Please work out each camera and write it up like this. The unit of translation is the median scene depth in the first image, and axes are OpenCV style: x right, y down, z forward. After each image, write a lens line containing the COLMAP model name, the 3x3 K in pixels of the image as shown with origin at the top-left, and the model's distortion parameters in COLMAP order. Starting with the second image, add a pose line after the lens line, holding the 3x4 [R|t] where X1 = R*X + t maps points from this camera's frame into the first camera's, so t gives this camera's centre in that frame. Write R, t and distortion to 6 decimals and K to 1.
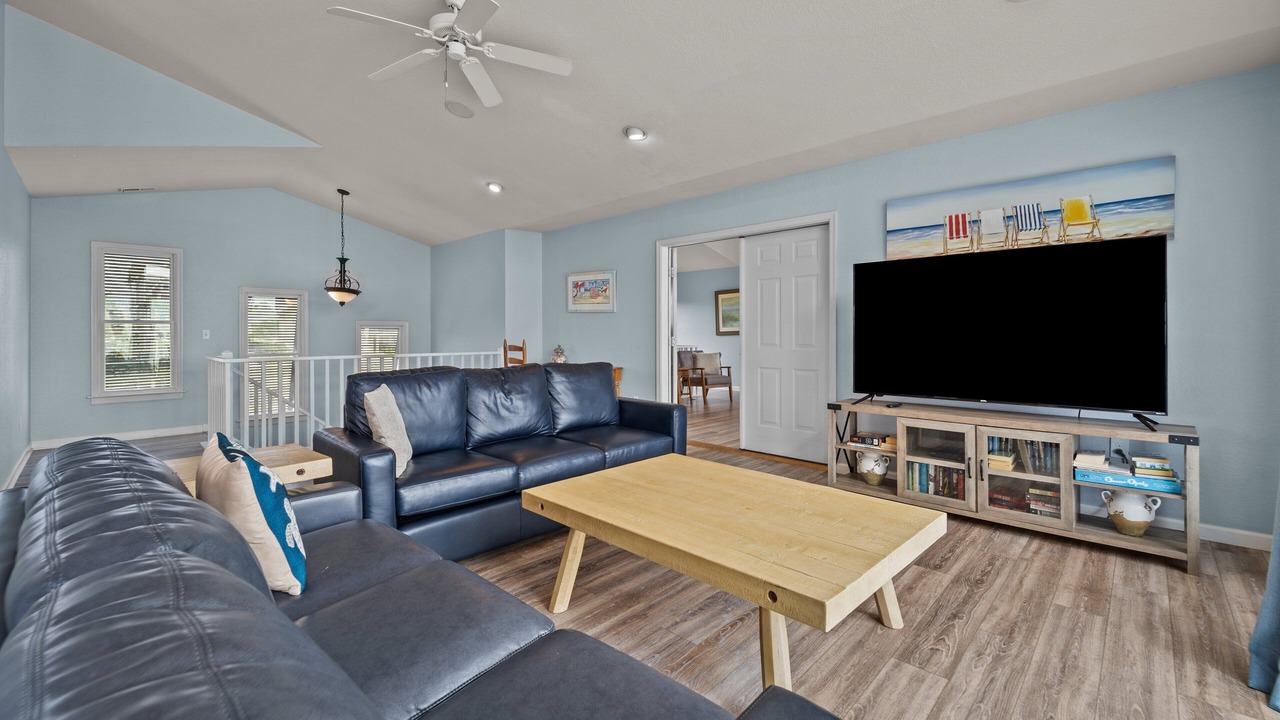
lens RADIAL K [[524.0, 0, 640.4], [0, 524.0, 336.0], [0, 0, 1]] dist [-0.000356, 0.000073]
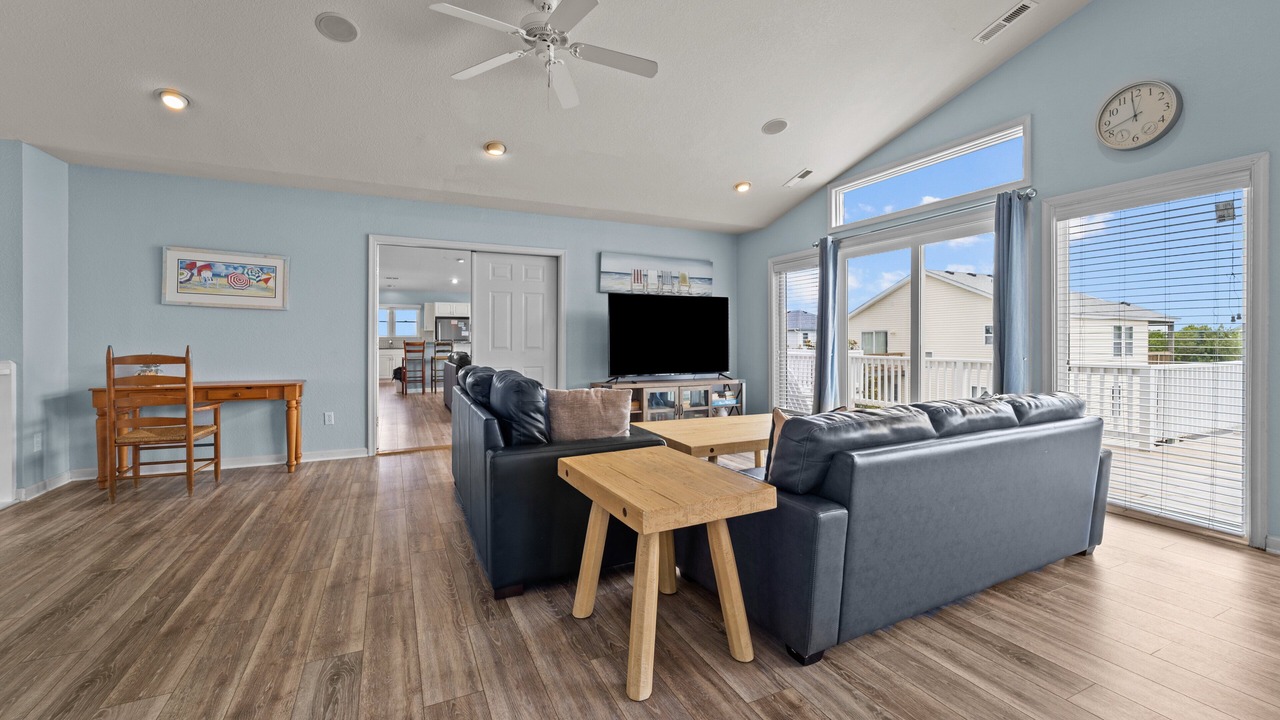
lens RADIAL K [[524.0, 0, 640.4], [0, 524.0, 336.0], [0, 0, 1]] dist [-0.000356, 0.000073]
pose [[0.341050, 0.009739, 0.939995, -0.763254], [0.003796, 0.999924, -0.011737, 0.005033], [-0.940037, 0.007571, 0.340987, 0.307882]]
